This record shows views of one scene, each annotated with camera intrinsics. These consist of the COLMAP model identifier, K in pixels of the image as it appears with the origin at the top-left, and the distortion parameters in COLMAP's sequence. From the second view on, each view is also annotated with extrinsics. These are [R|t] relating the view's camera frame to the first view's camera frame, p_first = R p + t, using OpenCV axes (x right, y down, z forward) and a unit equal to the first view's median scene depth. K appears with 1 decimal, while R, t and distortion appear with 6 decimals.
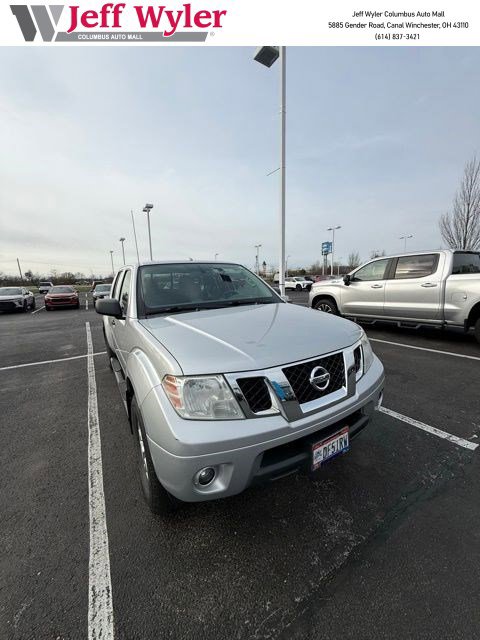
lens RADIAL K [[252.1, 0, 241.9], [0, 252.1, 320.0], [0, 0, 1]] dist [-0.000107, 0.000049]
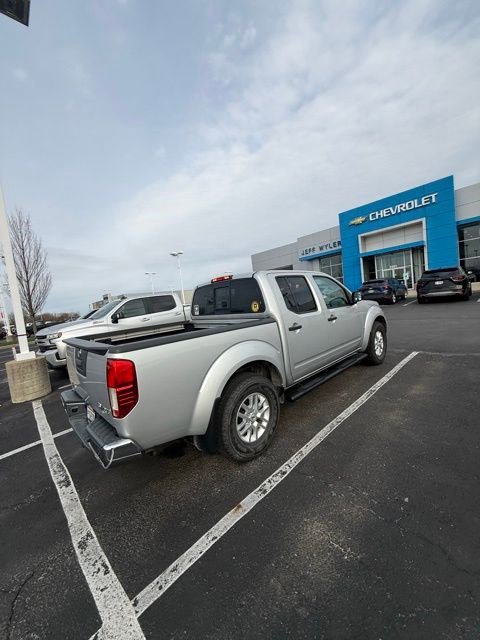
lens RADIAL K [[251.8, 0, 241.5], [0, 251.8, 319.8], [0, 0, 1]] dist [-0.000852, -0.000073]
pose [[-0.199743, -0.019533, 0.979654, -0.908927], [0.282159, 0.956305, 0.076597, -0.111486], [-0.938344, 0.291718, -0.185504, 0.939427]]
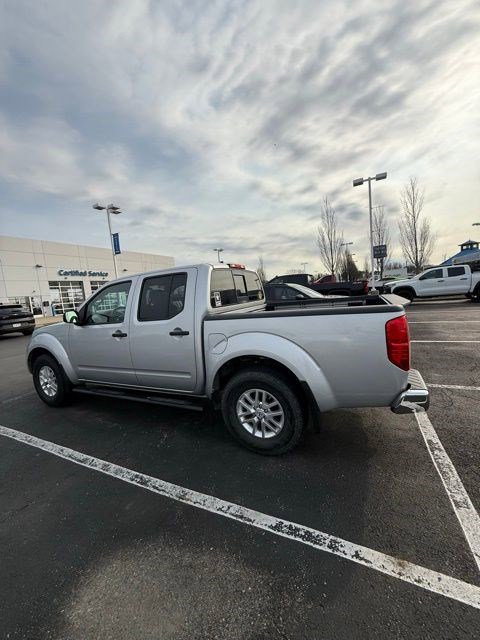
lens RADIAL K [[251.7, 0, 241.4], [0, 251.7, 317.8], [0, 0, 1]] dist [-0.001902, 0.000105]
pose [[-0.834354, 0.163265, -0.526495, 0.064491], [0.023830, 0.964921, 0.261456, -0.215592], [0.550713, 0.205601, -0.808977, 1.365001]]
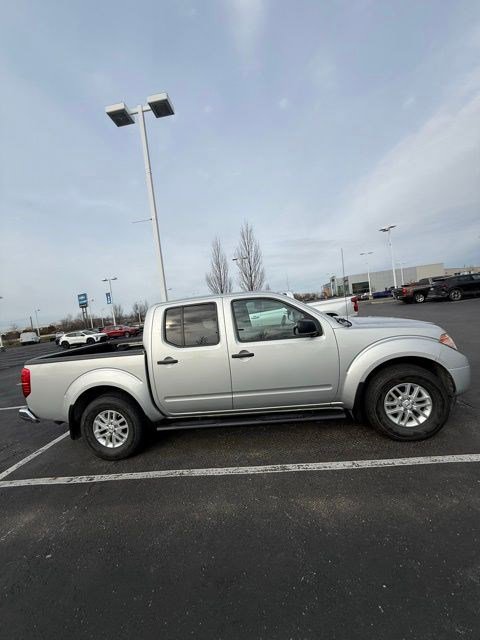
lens RADIAL K [[251.8, 0, 241.5], [0, 251.8, 319.8], [0, 0, 1]] dist [-0.000852, -0.000073]
pose [[0.619208, -0.080276, 0.781113, -0.711082], [0.232737, 0.968824, -0.084930, -0.023270], [-0.749943, 0.234383, 0.618587, 0.239873]]
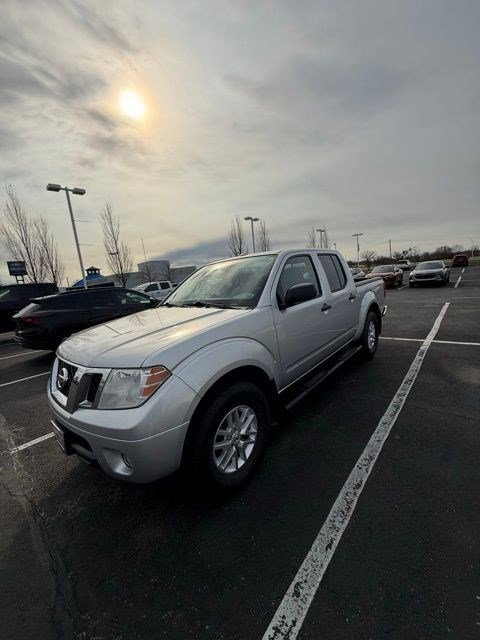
lens RADIAL K [[255.6, 0, 238.8], [0, 255.6, 306.2], [0, 0, 1]] dist [-0.006126, 0.000155]
pose [[0.285404, 0.109174, -0.952169, 0.489072], [-0.071280, 0.993157, 0.092508, -0.080381], [0.955753, 0.041468, 0.291233, 0.415921]]
